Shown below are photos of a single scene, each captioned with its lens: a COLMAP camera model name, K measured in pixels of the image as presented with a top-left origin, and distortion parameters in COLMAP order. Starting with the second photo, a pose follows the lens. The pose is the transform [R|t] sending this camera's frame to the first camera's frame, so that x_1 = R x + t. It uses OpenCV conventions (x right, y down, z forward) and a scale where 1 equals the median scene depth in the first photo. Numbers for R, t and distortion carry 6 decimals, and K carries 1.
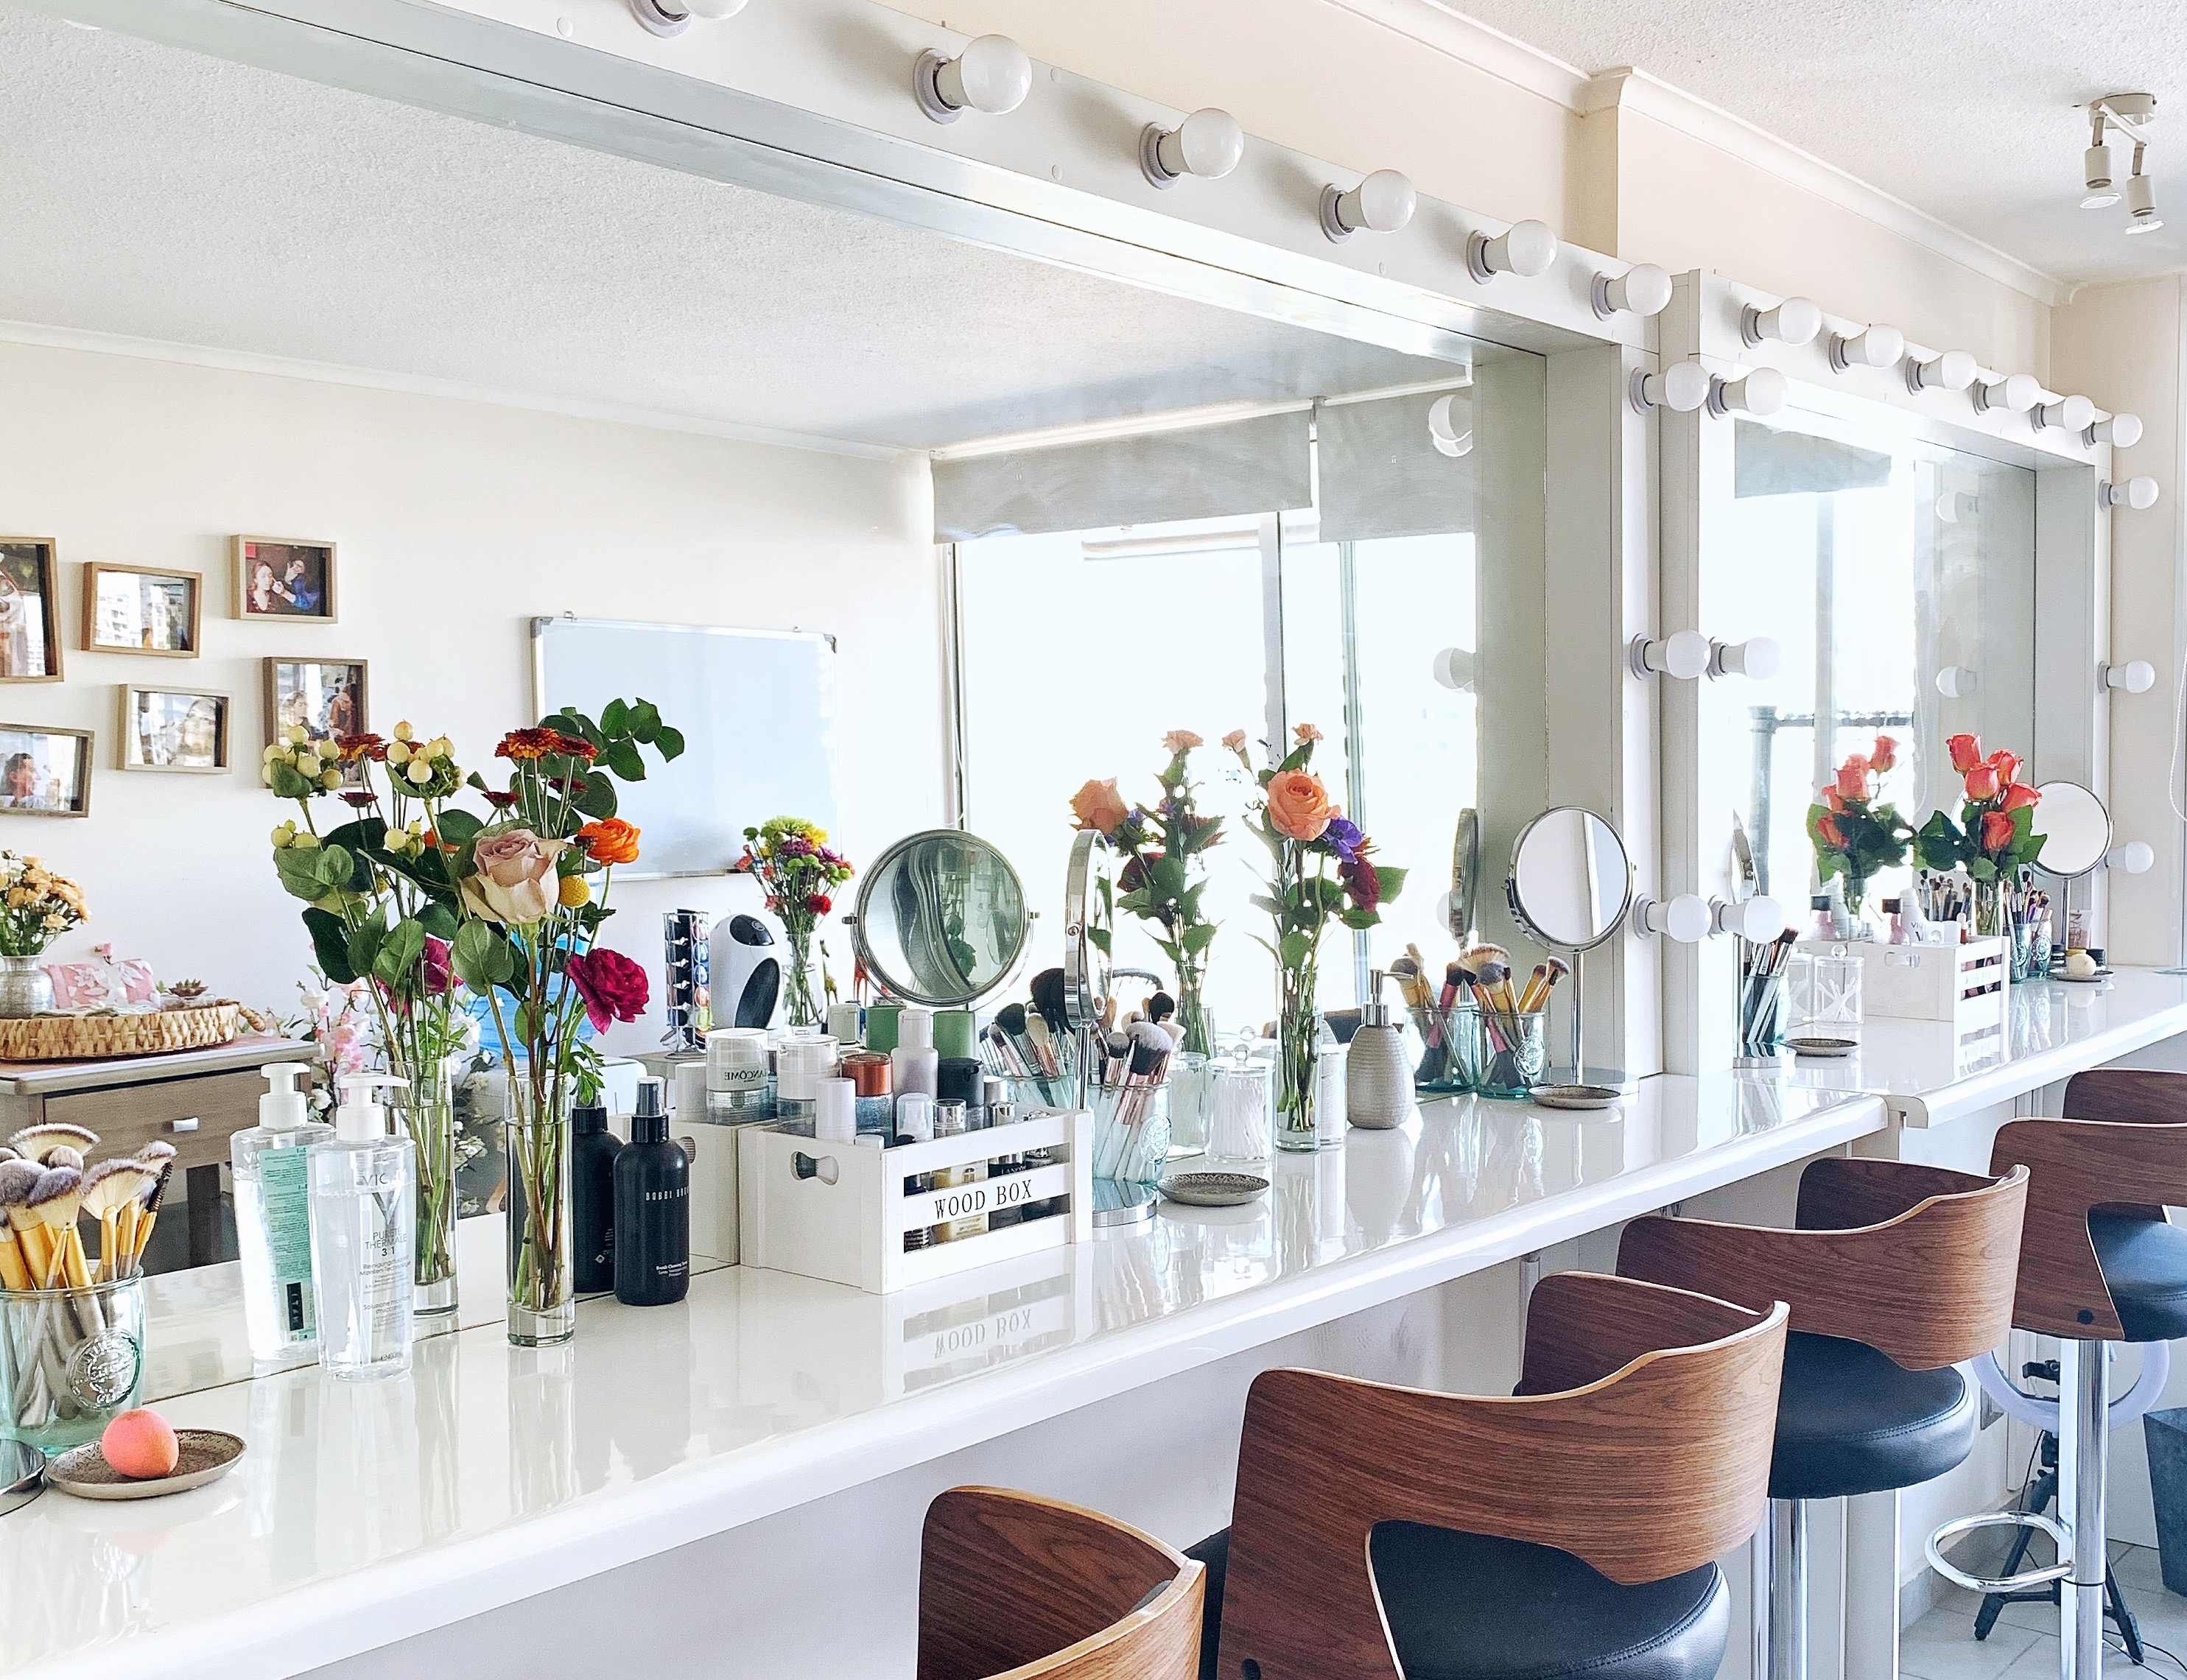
lens RADIAL K [[2223.0, 0, 1102.3], [0, 2223.0, 834.0], [0, 0, 1]] dist [0.068317, 0.000000]
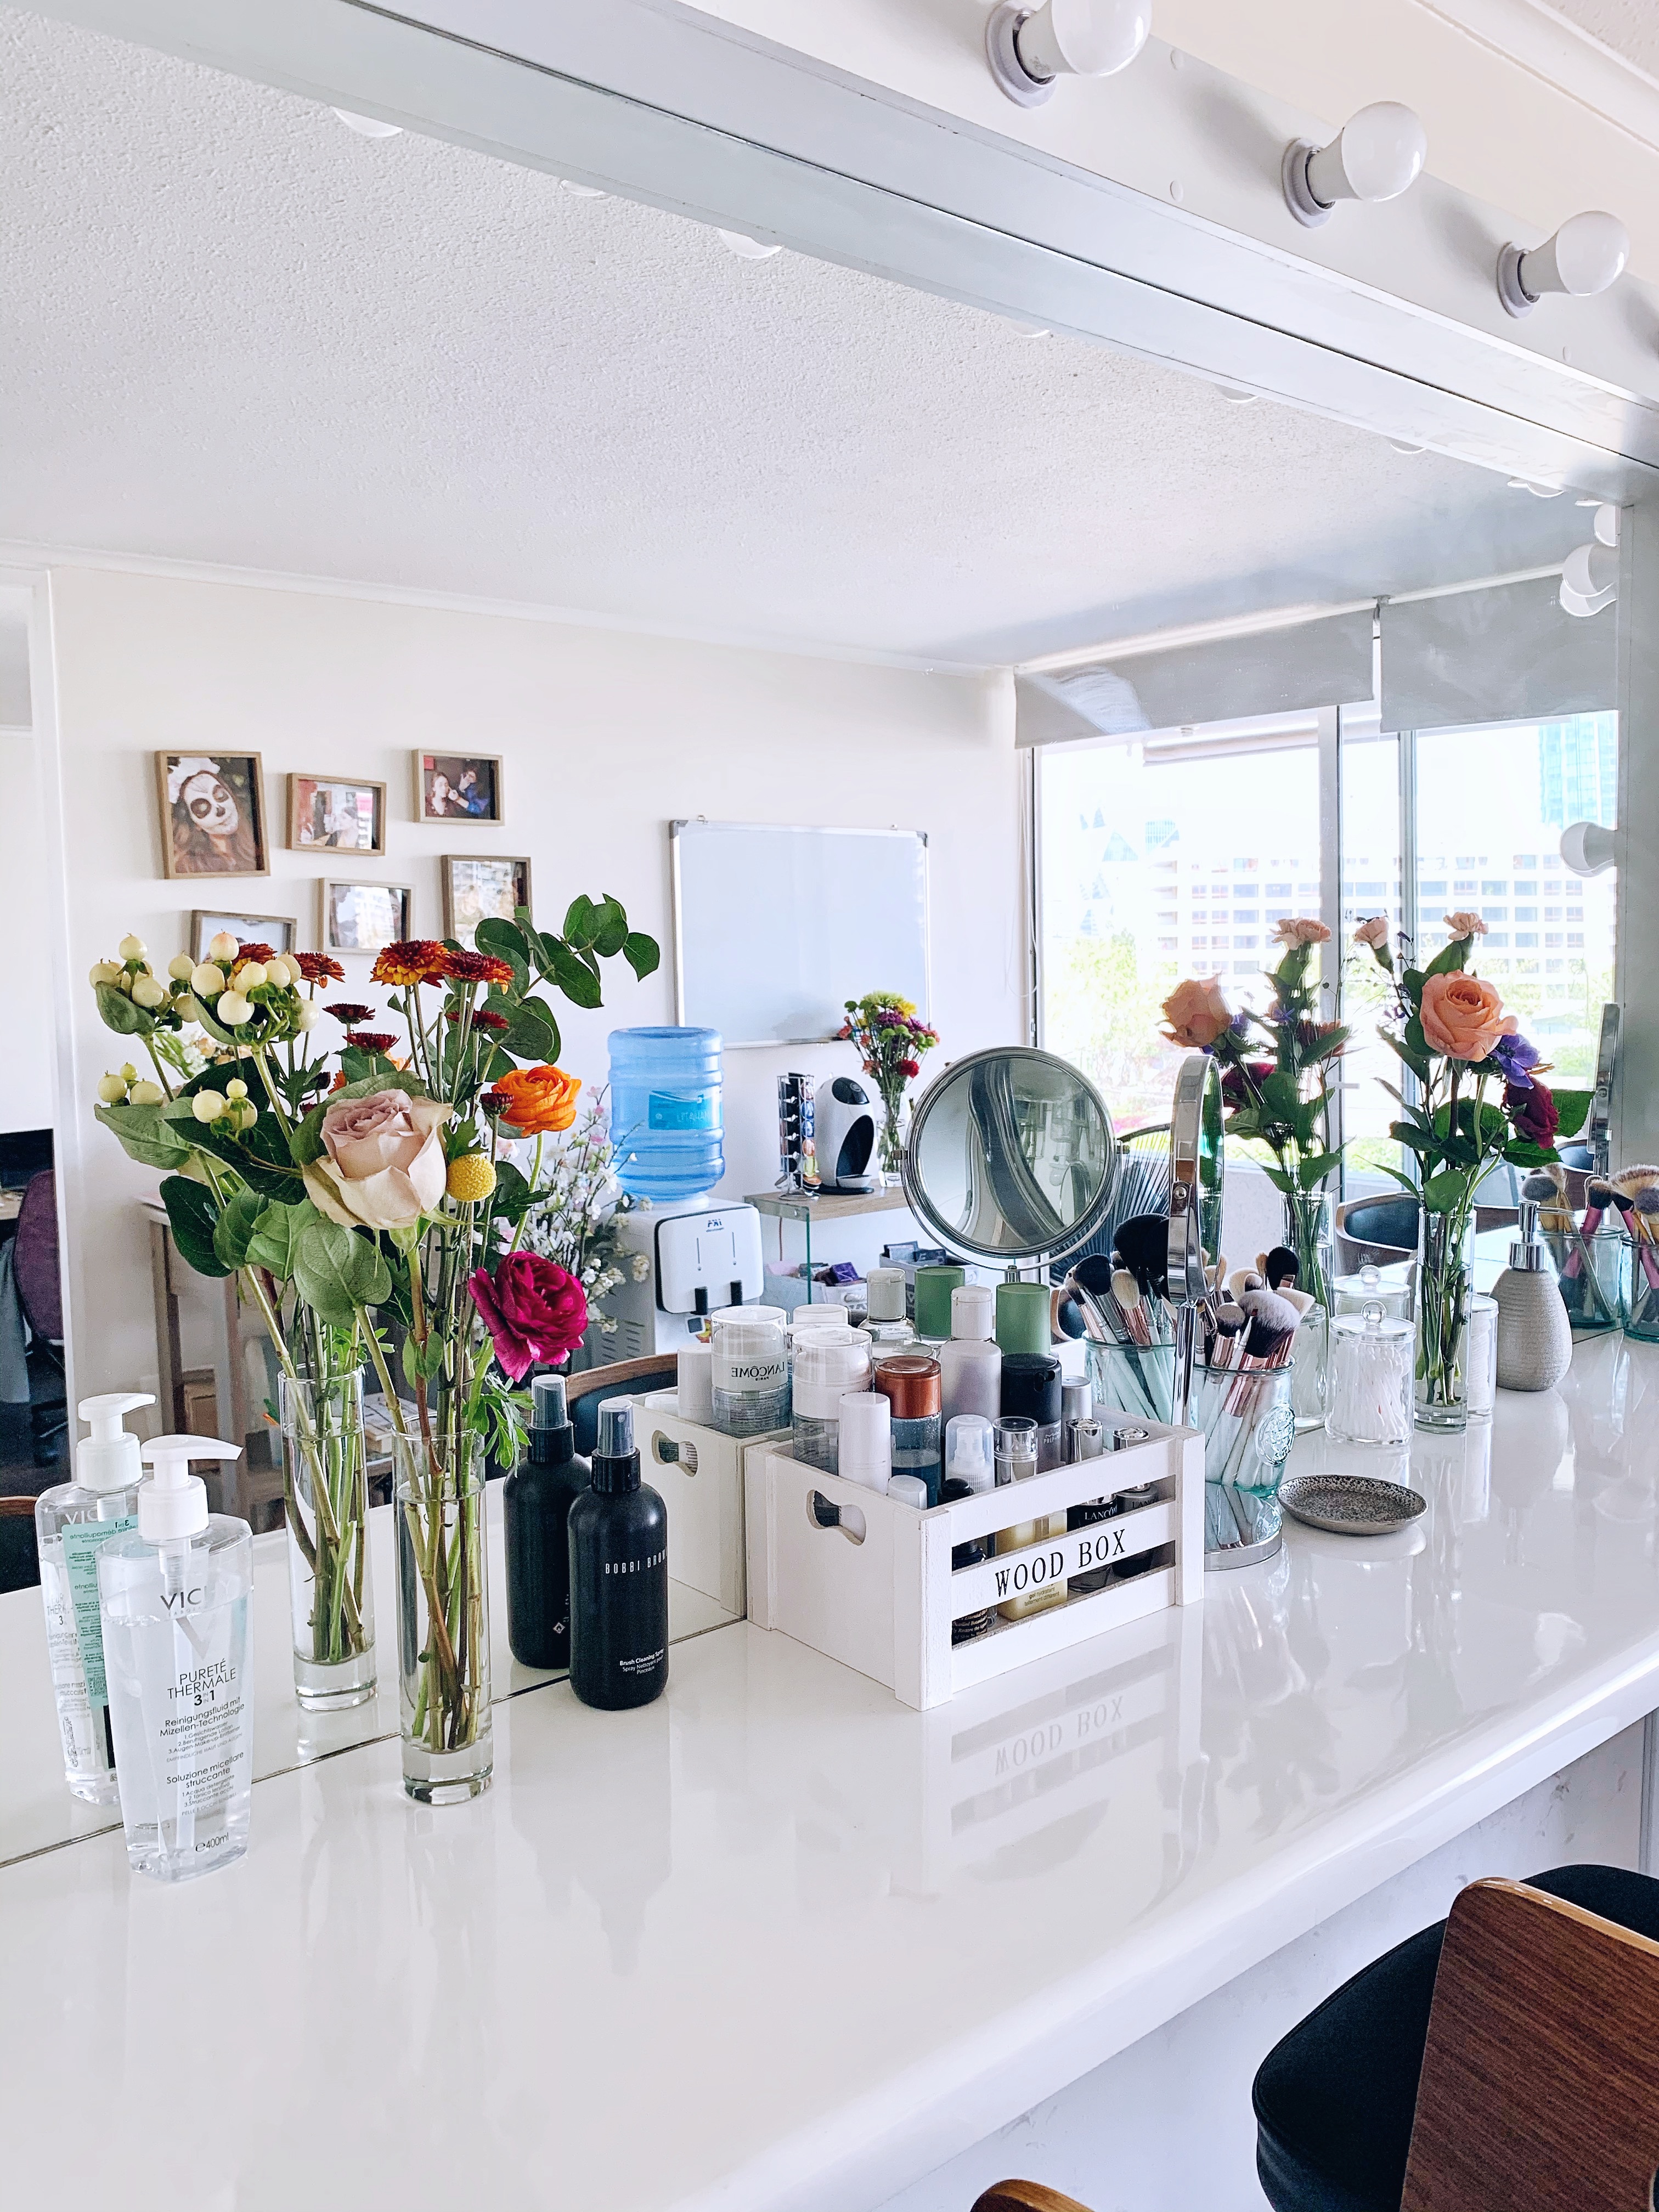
lens RADIAL K [[1675.7, 0, 823.1], [0, 1675.7, 1108.1], [0, 0, 1]] dist [0.051327, -0.027290]
pose [[0.982176, 0.016190, -0.187267, -0.022813], [-0.002721, 0.997404, 0.071956, -0.023016], [0.187946, -0.070163, 0.979670, 0.353508]]
